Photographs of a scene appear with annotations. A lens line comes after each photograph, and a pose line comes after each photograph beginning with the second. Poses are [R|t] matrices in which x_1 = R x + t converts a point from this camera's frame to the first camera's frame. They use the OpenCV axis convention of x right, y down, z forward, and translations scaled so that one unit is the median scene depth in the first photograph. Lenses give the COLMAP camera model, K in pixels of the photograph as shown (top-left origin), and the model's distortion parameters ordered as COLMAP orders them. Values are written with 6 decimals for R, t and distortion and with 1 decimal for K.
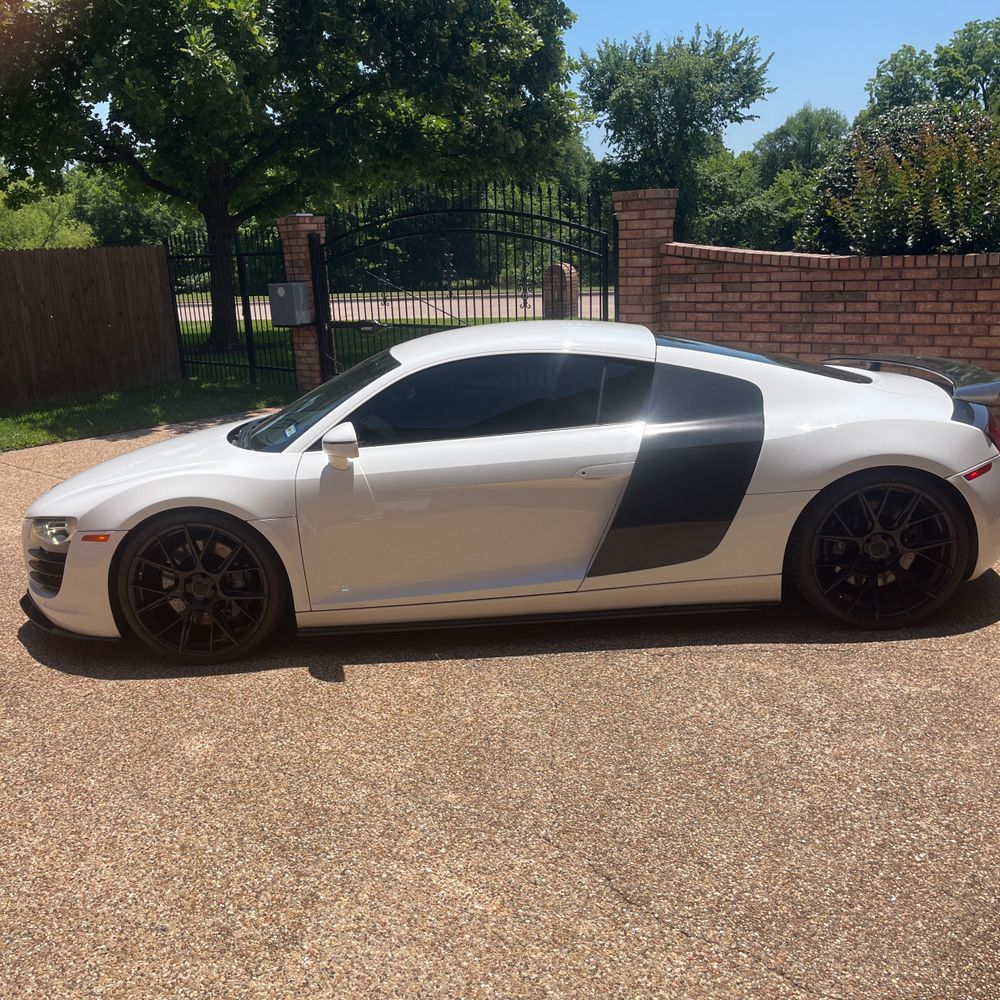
lens RADIAL K [[1022.1, 0, 493.2], [0, 1022.1, 496.8], [0, 0, 1]] dist [0.019759, 0.000000]
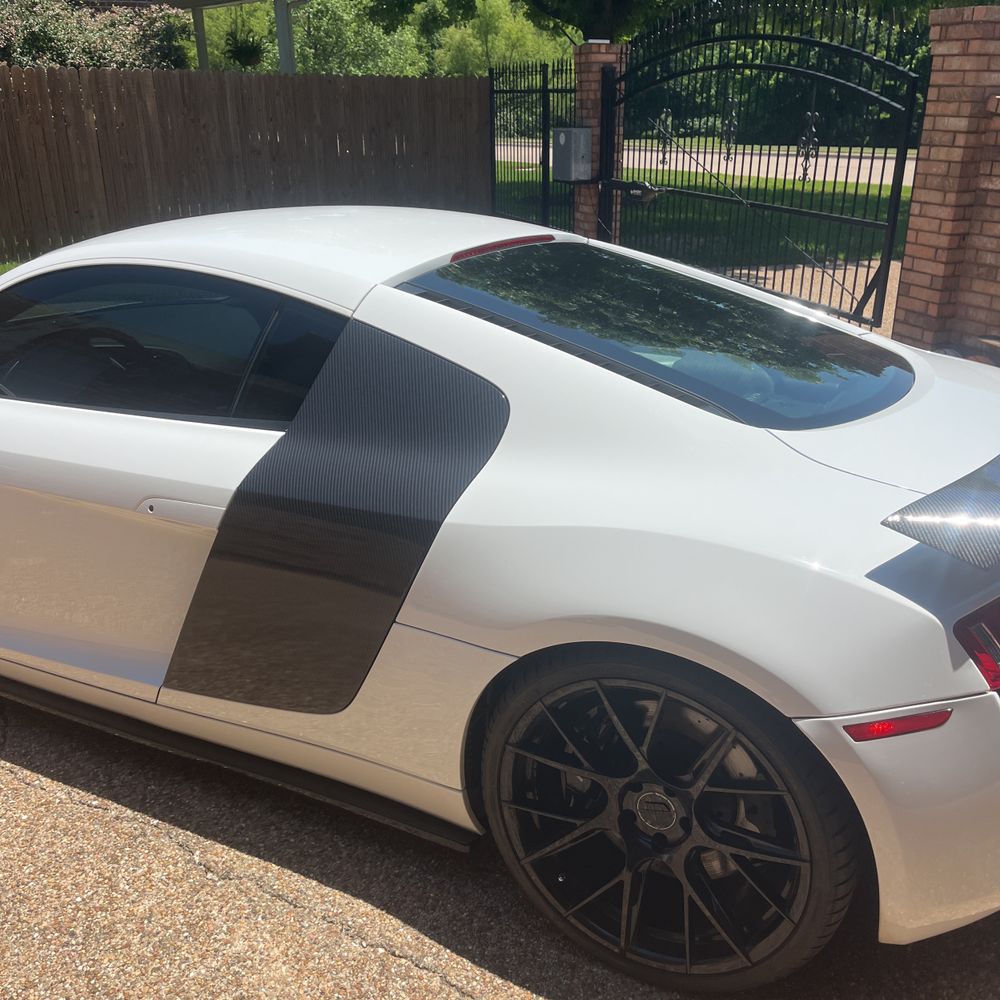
lens RADIAL K [[1022.1, 0, 502.2], [0, 1022.1, 502.5], [0, 0, 1]] dist [0.019759, 0.000000]
pose [[0.885804, 0.210653, -0.413493, 0.214032], [-0.149370, 0.973041, 0.175726, -0.066988], [0.439363, -0.093895, 0.893389, 0.265877]]
